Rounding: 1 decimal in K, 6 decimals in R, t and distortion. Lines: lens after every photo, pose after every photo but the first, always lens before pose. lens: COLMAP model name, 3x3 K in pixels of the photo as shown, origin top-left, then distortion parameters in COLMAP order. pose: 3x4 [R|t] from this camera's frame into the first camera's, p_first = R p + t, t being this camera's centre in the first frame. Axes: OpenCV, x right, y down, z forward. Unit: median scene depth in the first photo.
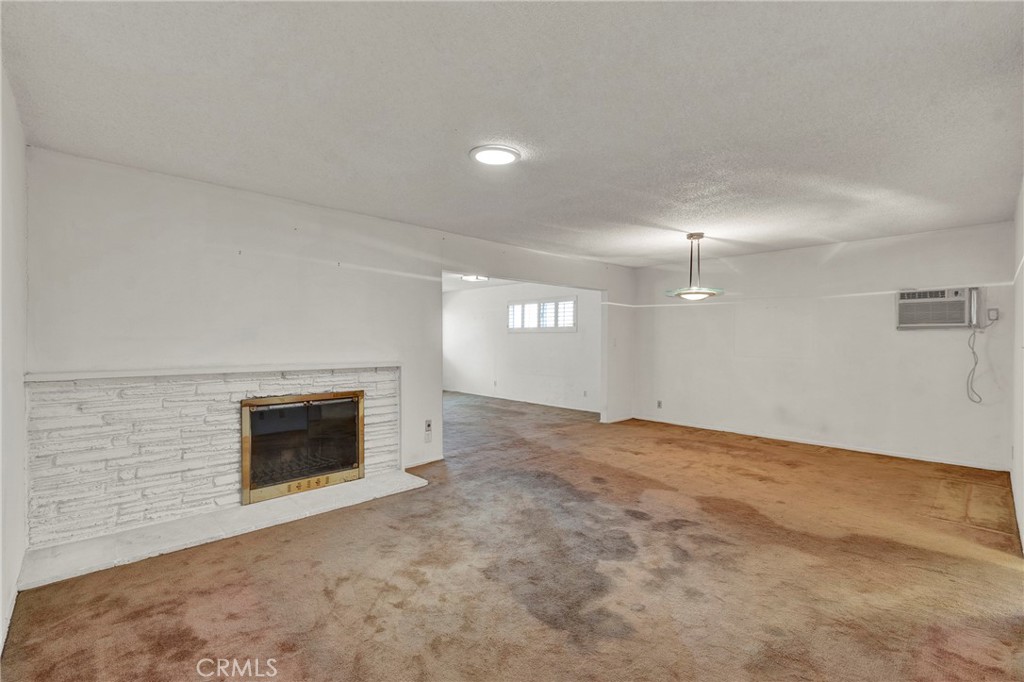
lens RADIAL K [[453.1, 0, 513.6], [0, 453.1, 342.0], [0, 0, 1]] dist [0.011041, -0.002524]
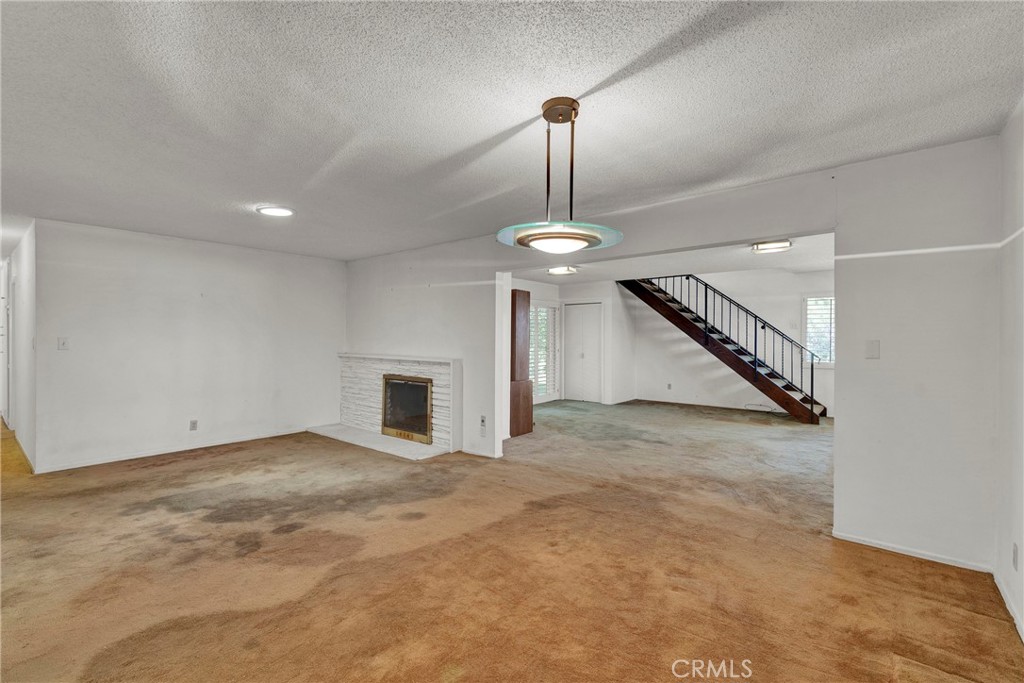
lens RADIAL K [[453.1, 0, 506.4], [0, 453.1, 341.0], [0, 0, 1]] dist [0.011041, -0.002524]
pose [[0.116827, 0.011451, -0.993086, 1.047696], [-0.005744, 0.999925, 0.010854, -0.019725], [0.993136, 0.004436, 0.116884, 1.107550]]
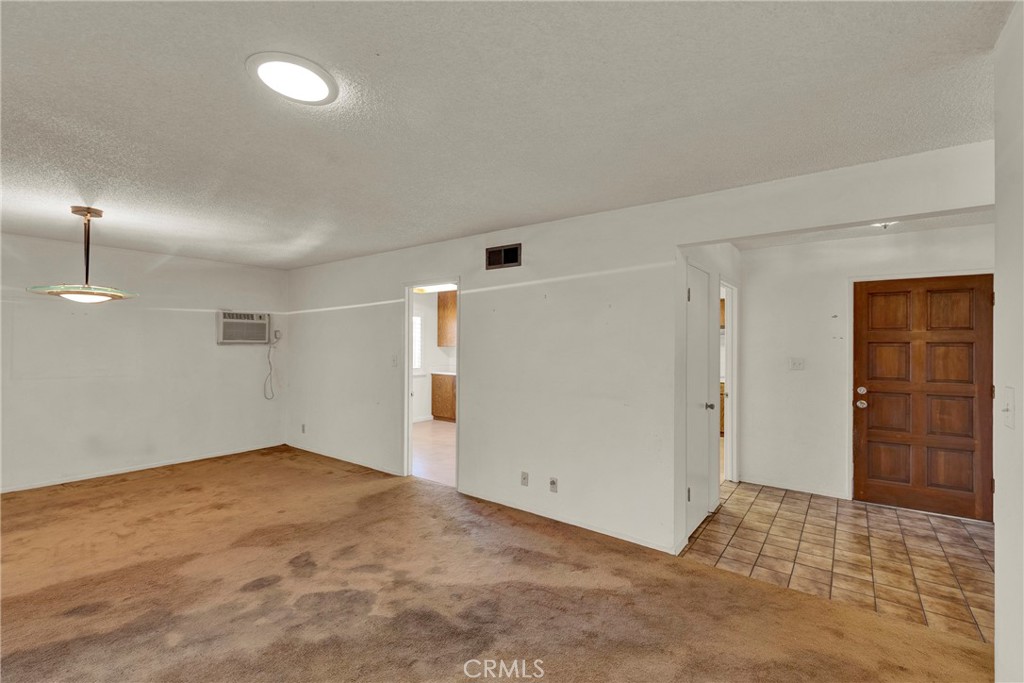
lens RADIAL K [[453.1, 0, 512.3], [0, 453.1, 340.5], [0, 0, 1]] dist [0.011041, -0.002524]
pose [[-0.154298, 0.004159, 0.988016, -0.495761], [-0.000104, 0.999991, -0.004226, -0.040231], [-0.988024, -0.000755, -0.154296, 0.565531]]
